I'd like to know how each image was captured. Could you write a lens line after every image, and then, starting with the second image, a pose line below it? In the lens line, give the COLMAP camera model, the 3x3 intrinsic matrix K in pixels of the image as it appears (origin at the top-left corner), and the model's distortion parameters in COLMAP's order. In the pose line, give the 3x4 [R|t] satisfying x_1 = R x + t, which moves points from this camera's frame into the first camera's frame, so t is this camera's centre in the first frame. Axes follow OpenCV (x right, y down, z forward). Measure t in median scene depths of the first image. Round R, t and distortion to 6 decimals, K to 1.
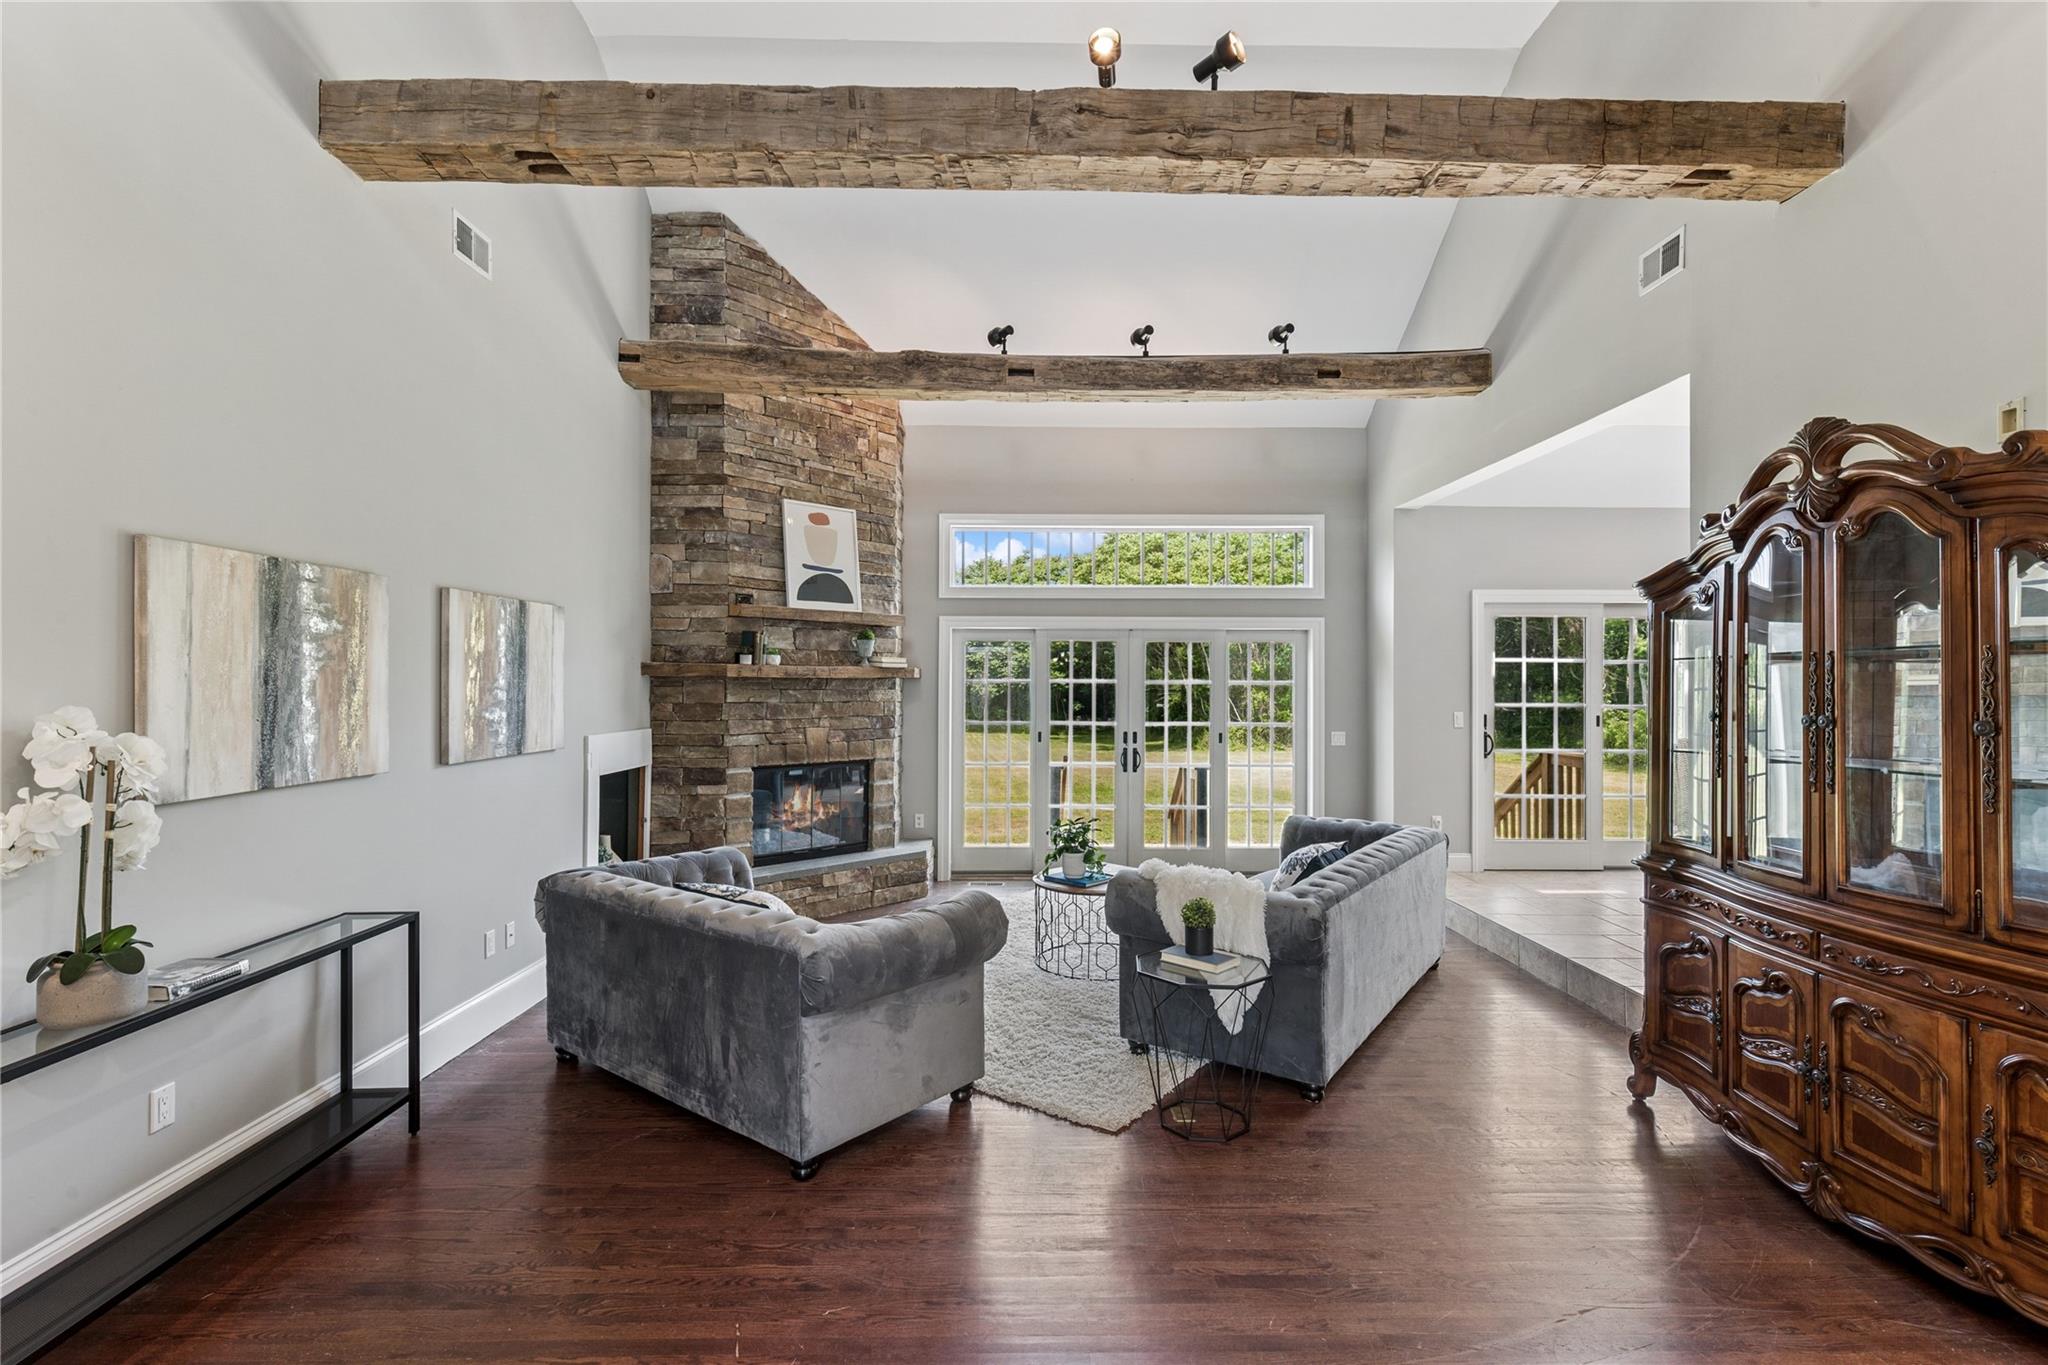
lens RADIAL K [[939.6, 0, 1003.7], [0, 939.6, 681.7], [0, 0, 1]] dist [0.009758, -0.003270]
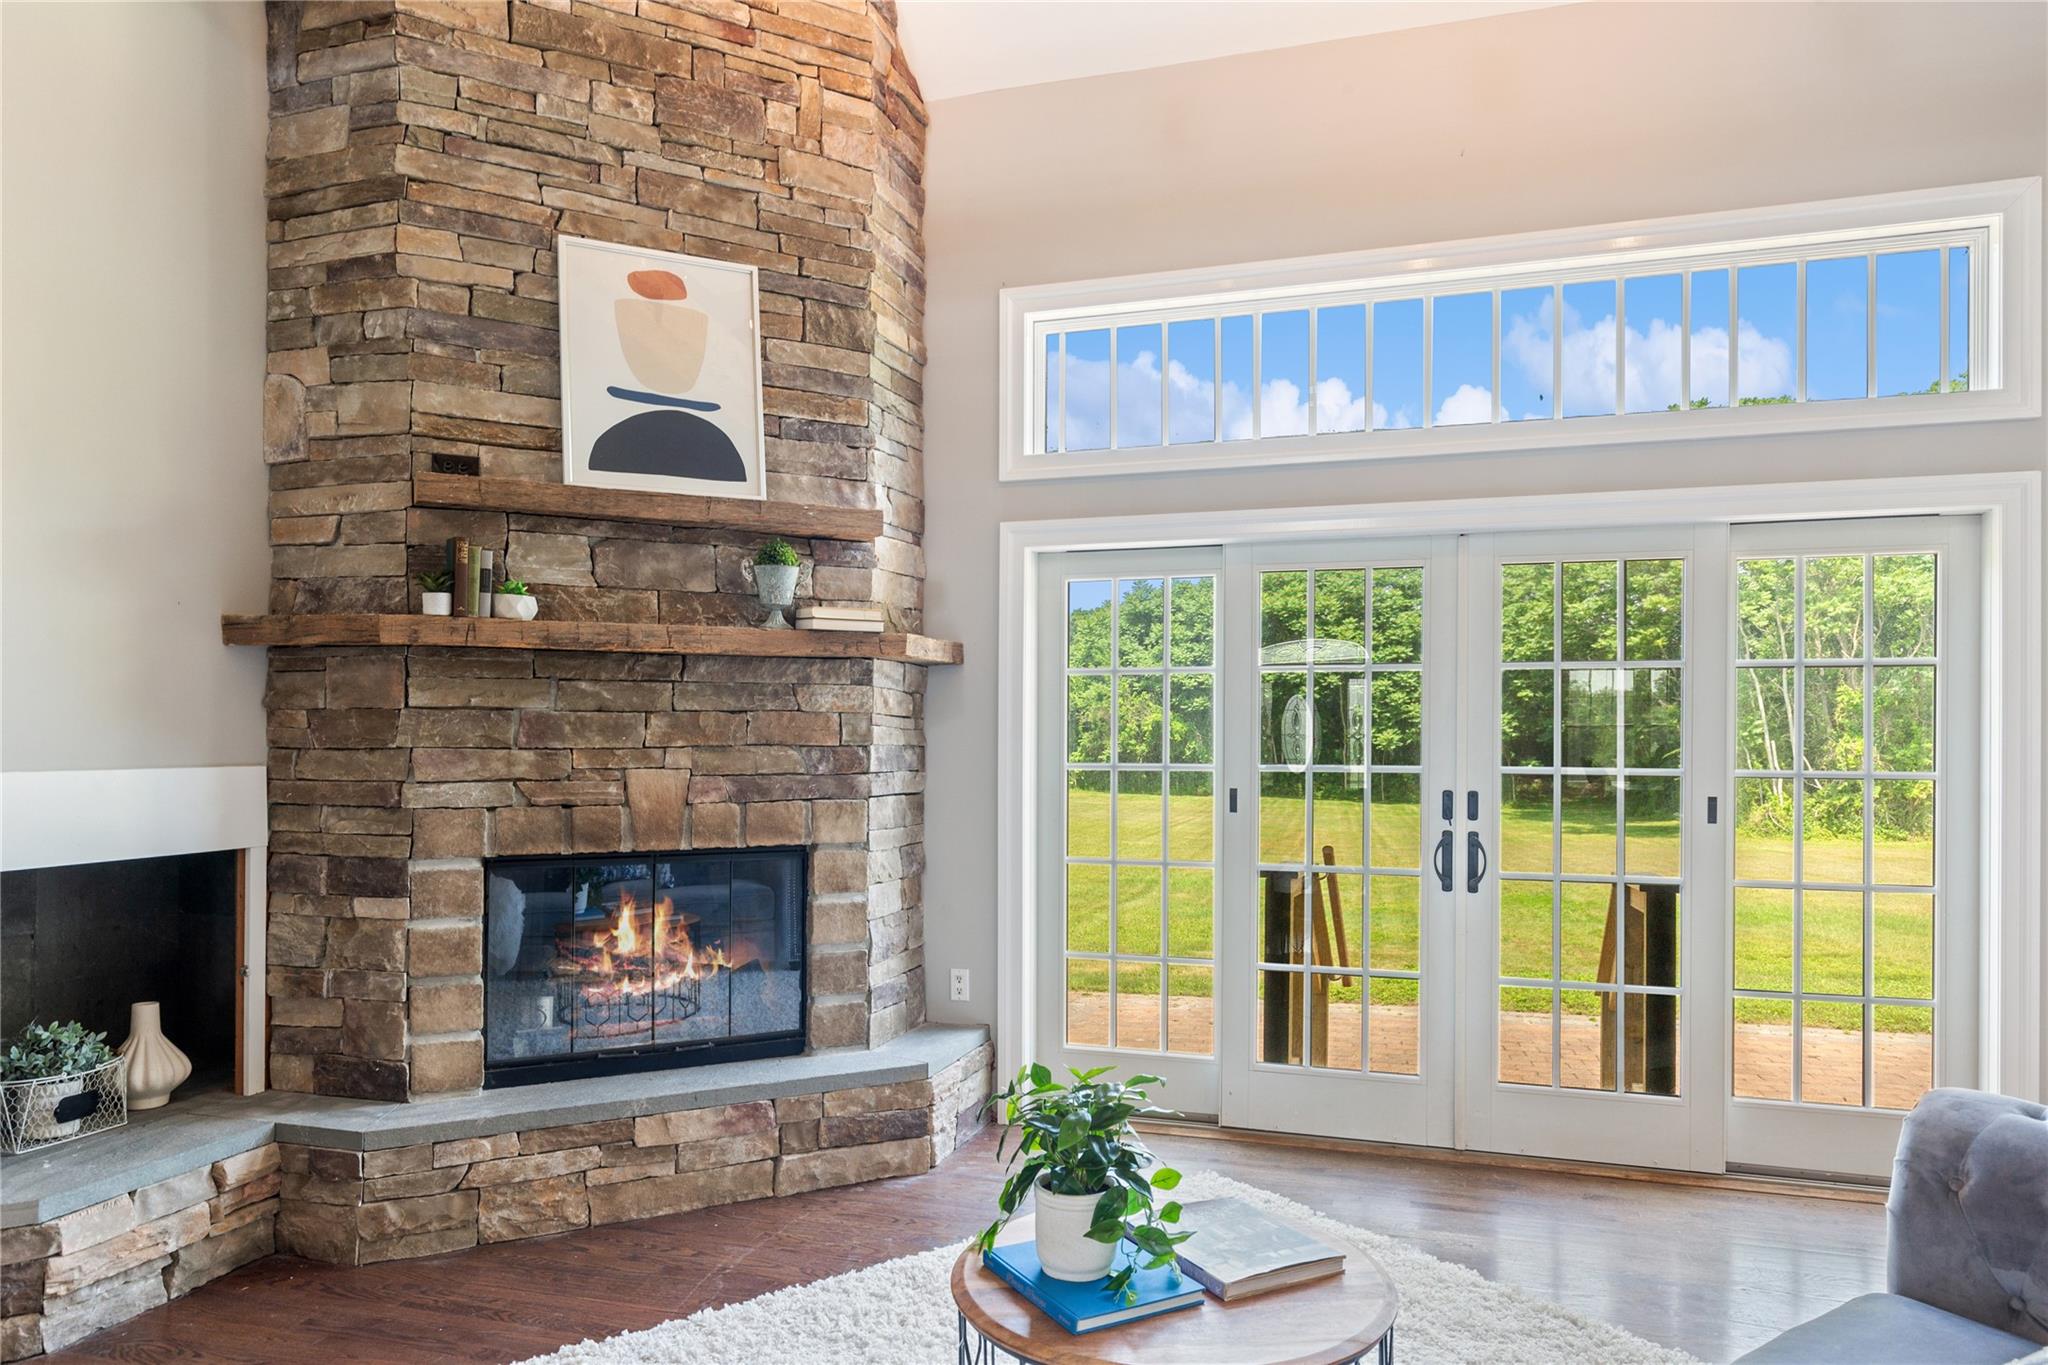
lens RADIAL K [[1317.3, 0, 1005.2], [0, 1317.3, 741.1], [0, 0, 1]] dist [0.004341, -0.000764]
pose [[0.953384, -0.001140, -0.301758, 0.147854], [0.003895, 0.999956, 0.008528, 0.033721], [0.301735, -0.009306, 0.953346, 0.506361]]
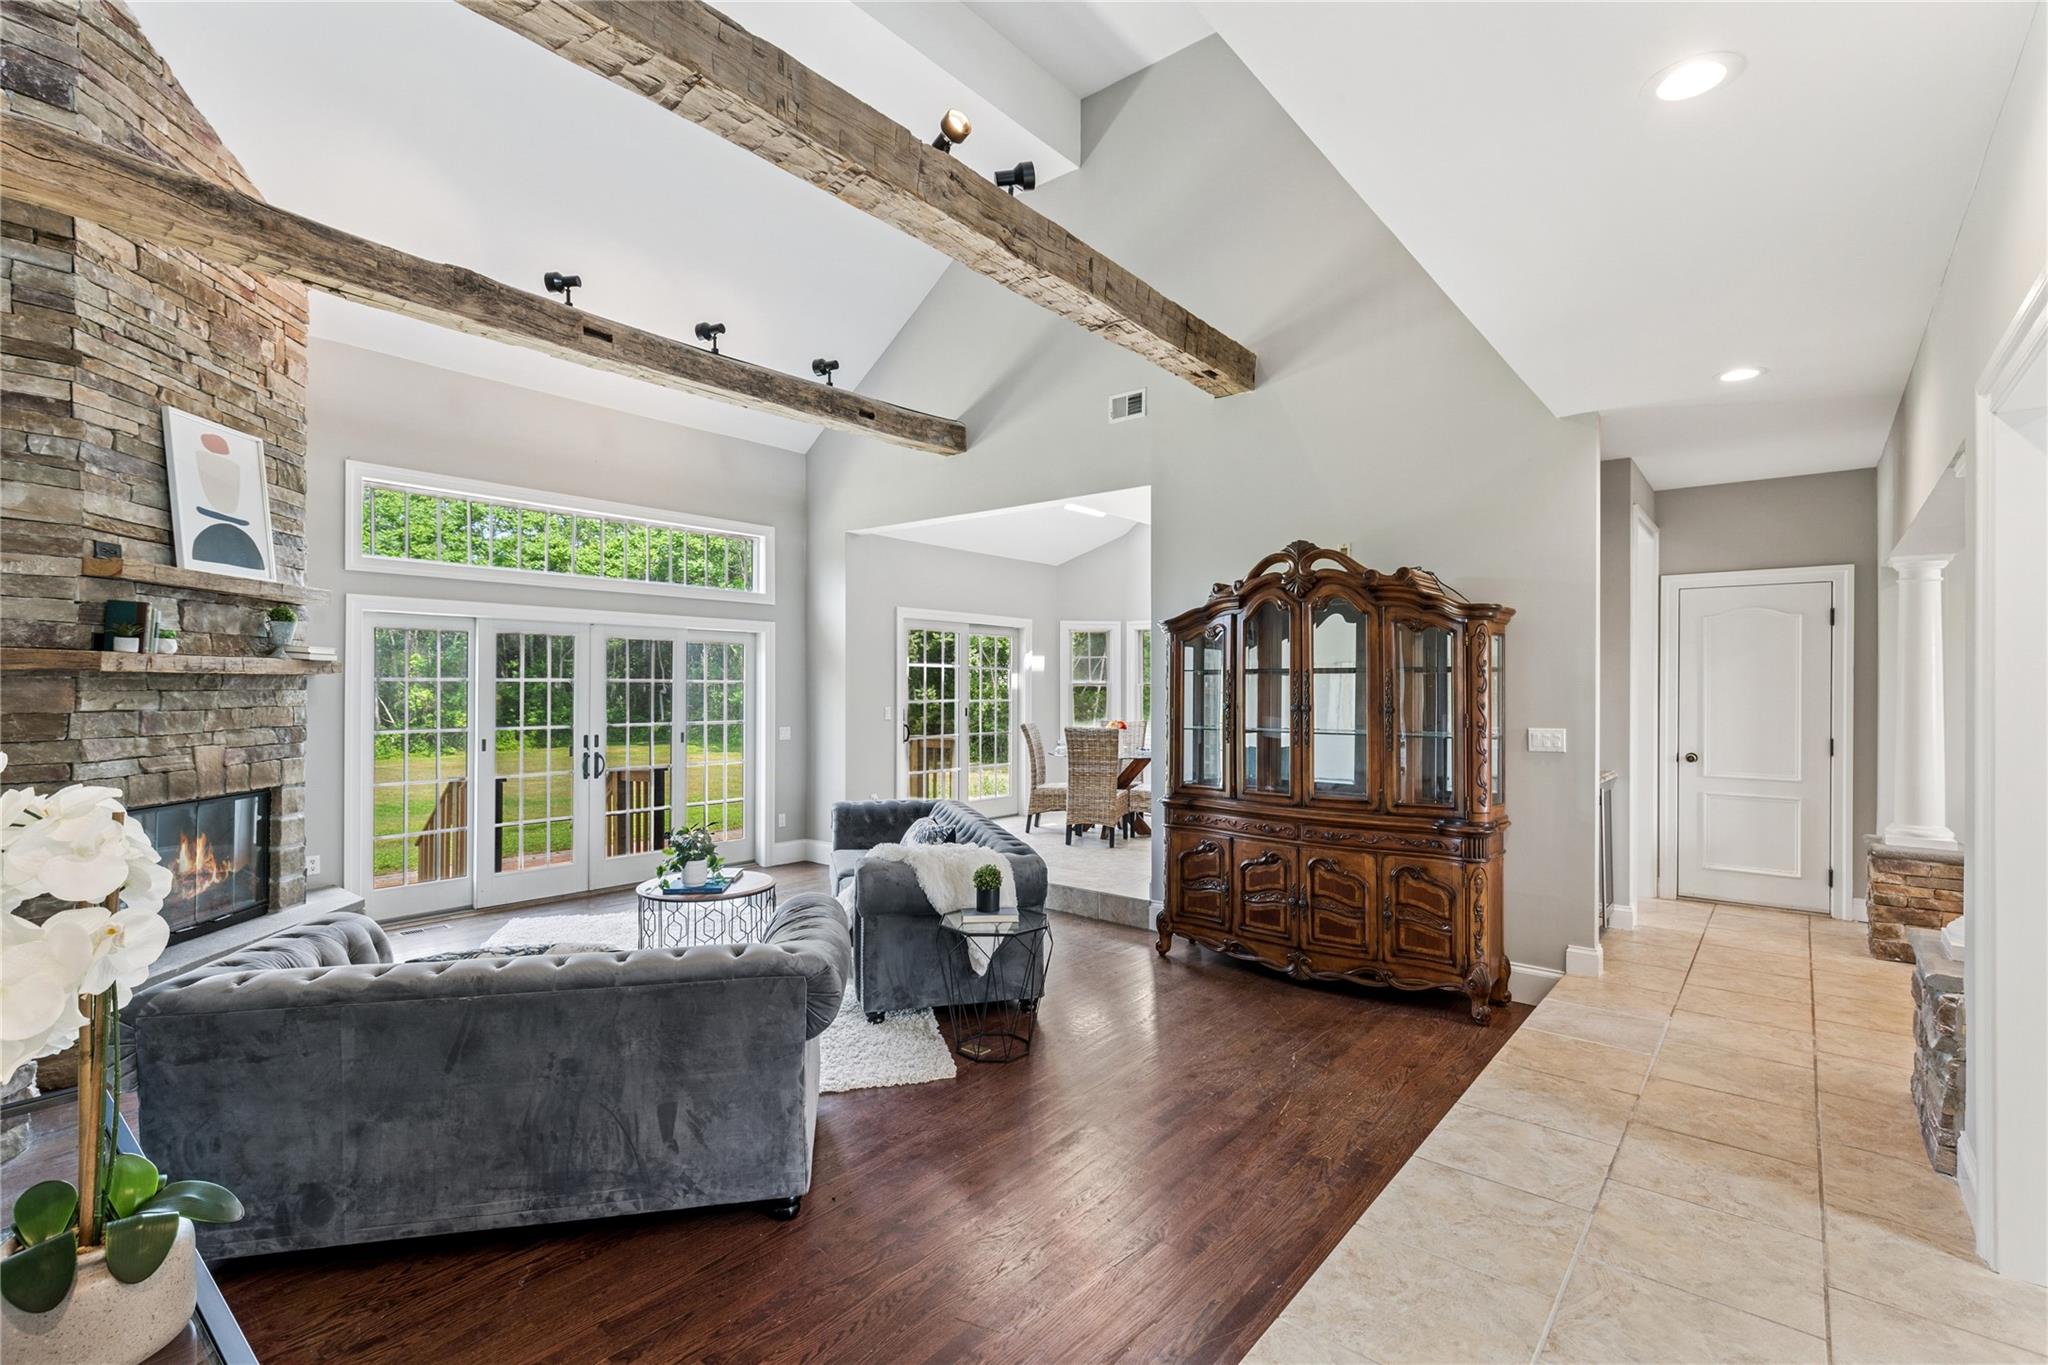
lens RADIAL K [[939.6, 0, 1012.1], [0, 939.6, 684.3], [0, 0, 1]] dist [0.009758, -0.003270]
pose [[0.647483, 0.001855, 0.762078, -0.372749], [-0.006555, 0.999974, 0.003136, -0.002403], [-0.762052, -0.007026, 0.647478, 0.109117]]
